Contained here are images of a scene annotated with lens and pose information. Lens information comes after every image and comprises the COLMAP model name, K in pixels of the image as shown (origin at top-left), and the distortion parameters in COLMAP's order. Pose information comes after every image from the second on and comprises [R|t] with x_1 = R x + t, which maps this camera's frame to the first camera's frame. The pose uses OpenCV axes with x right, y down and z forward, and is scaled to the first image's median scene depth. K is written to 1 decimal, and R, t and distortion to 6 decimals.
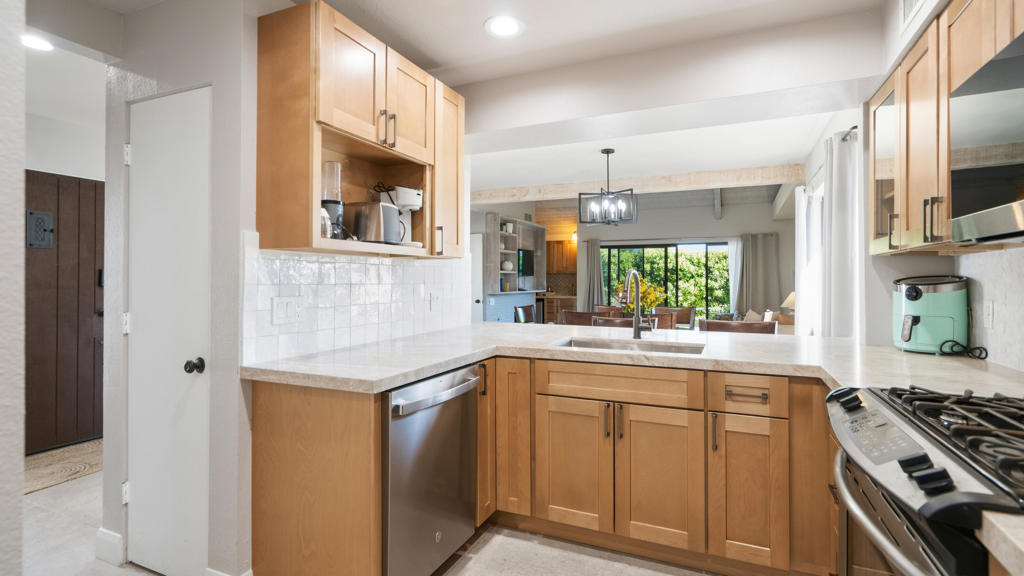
lens RADIAL K [[490.9, 0, 508.8], [0, 490.9, 277.1], [0, 0, 1]] dist [-0.001038, 0.000244]
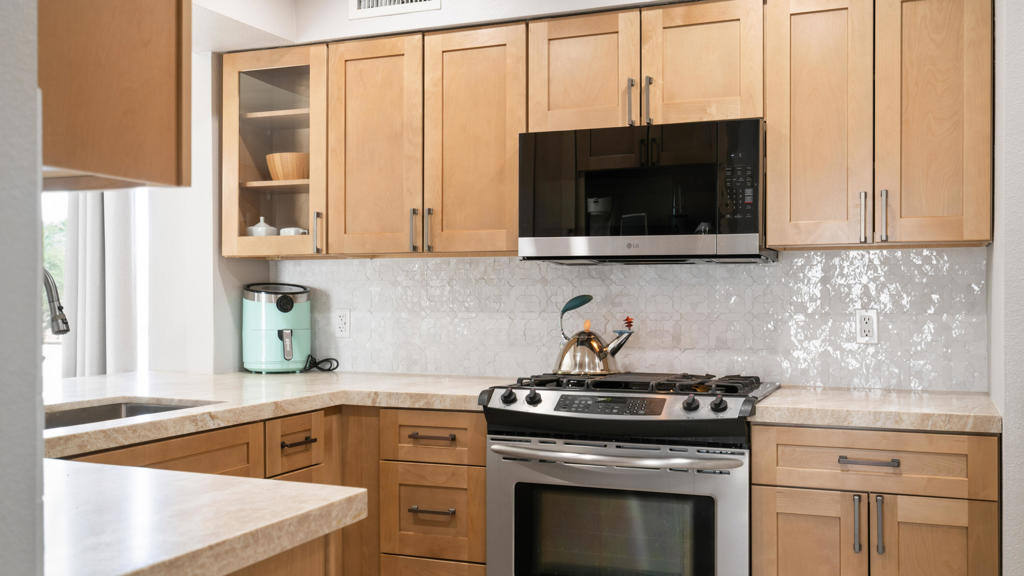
lens RADIAL K [[1013.8, 0, 519.8], [0, 1013.8, 297.0], [0, 0, 1]] dist [-0.013089, 0.000000]
pose [[-0.036661, -0.005049, 0.999315, -0.925940], [-0.006200, 0.999969, 0.004825, 0.011018], [-0.999309, -0.006019, -0.036692, 0.644136]]
